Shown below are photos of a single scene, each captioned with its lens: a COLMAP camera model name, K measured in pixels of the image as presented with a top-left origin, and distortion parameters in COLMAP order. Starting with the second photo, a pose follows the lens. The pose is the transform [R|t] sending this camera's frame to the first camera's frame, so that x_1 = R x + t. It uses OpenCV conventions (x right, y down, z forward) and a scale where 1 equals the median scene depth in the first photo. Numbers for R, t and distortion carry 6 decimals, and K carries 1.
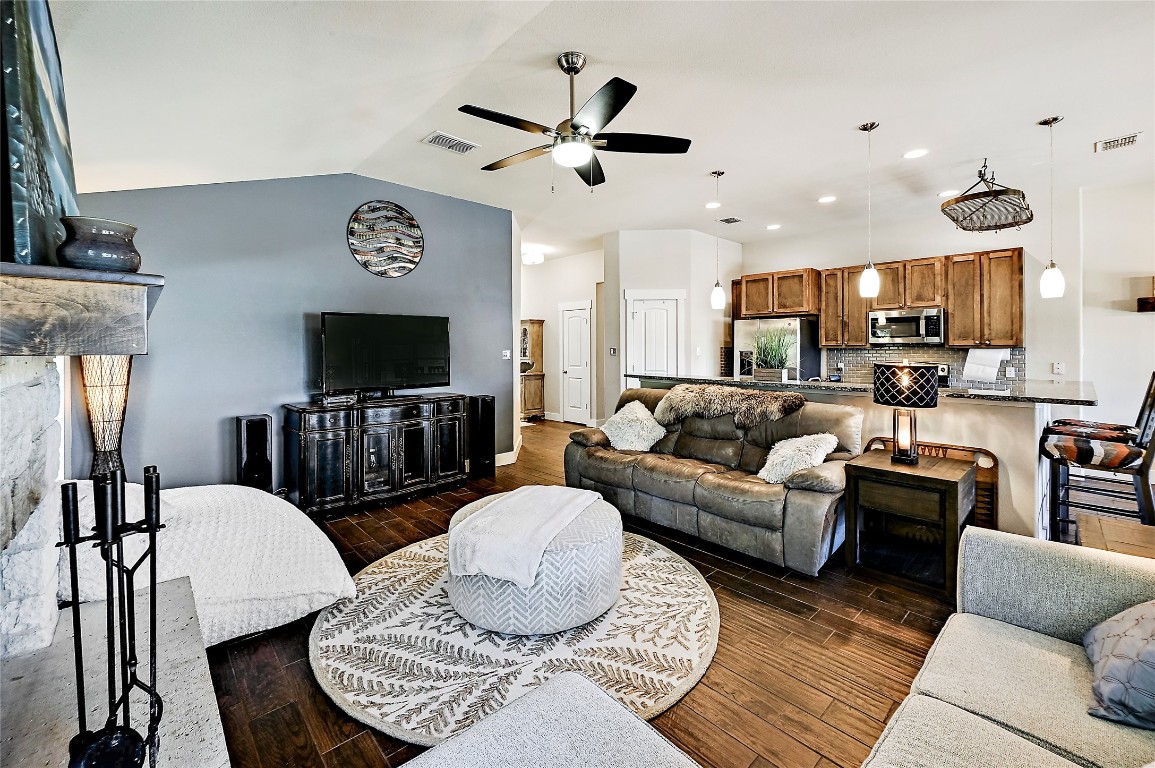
lens RADIAL K [[474.9, 0, 577.5], [0, 474.9, 345.7], [0, 0, 1]] dist [0.008838, -0.000234]
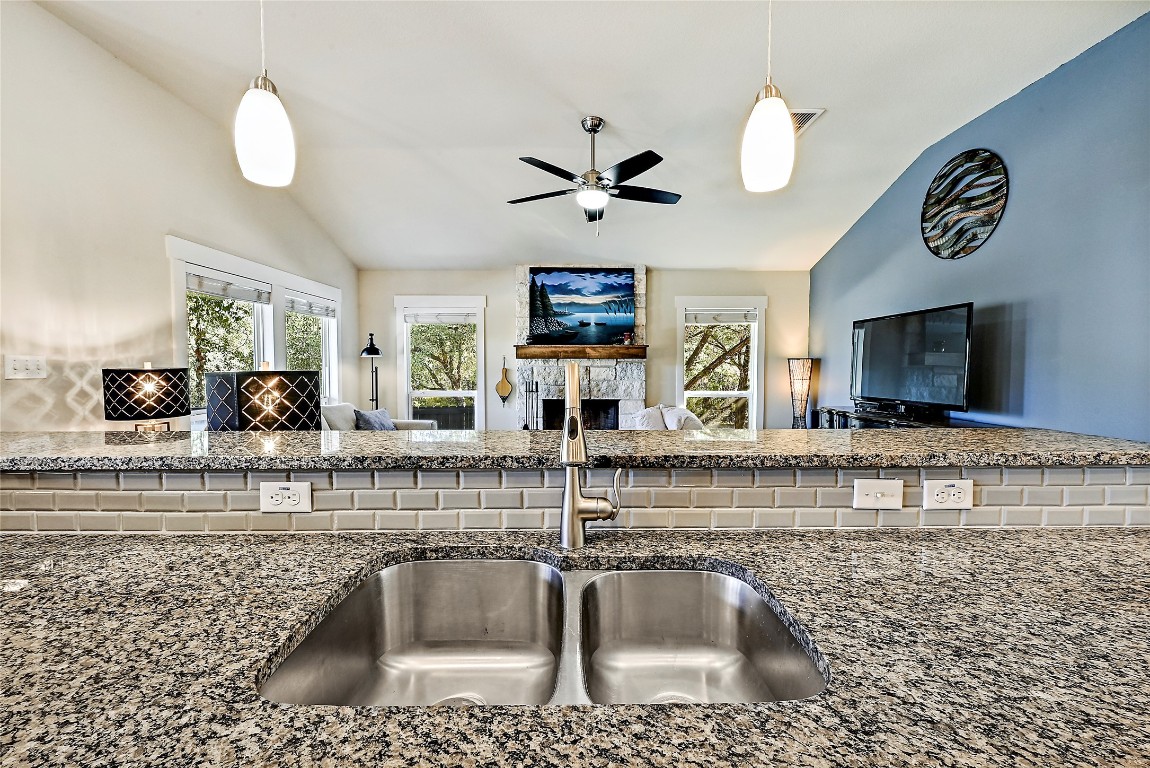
lens RADIAL K [[457.1, 0, 575.0], [0, 457.1, 384.0], [0, 0, 1]] dist [0.000986, 0.000117]
pose [[-0.676523, 0.031232, -0.735759, 0.506263], [0.001505, 0.999157, 0.041029, 0.021060], [0.736420, 0.026649, -0.676000, 0.966345]]
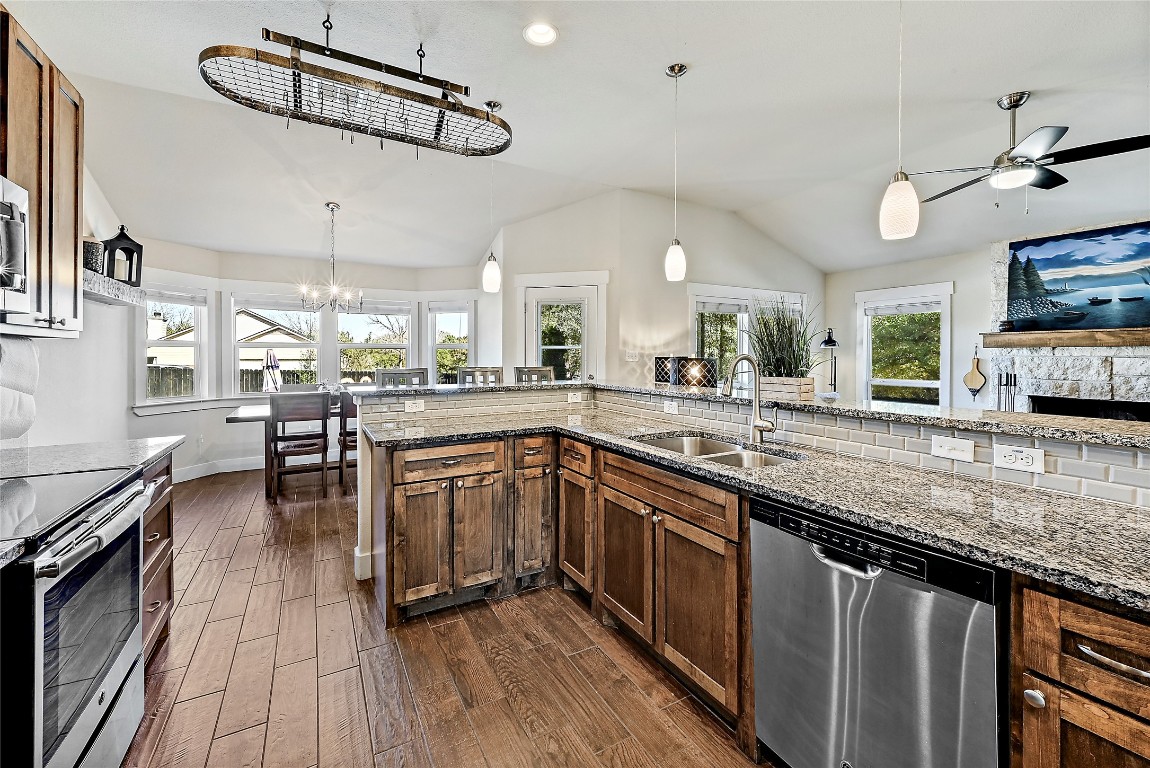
lens RADIAL K [[470.2, 0, 577.7], [0, 470.2, 356.2], [0, 0, 1]] dist [0.007228, -0.000137]
pose [[-0.973087, -0.000064, 0.230438, 0.420887], [0.000615, 0.999996, 0.002875, 0.020056], [-0.230437, 0.002940, -0.973083, 1.291156]]
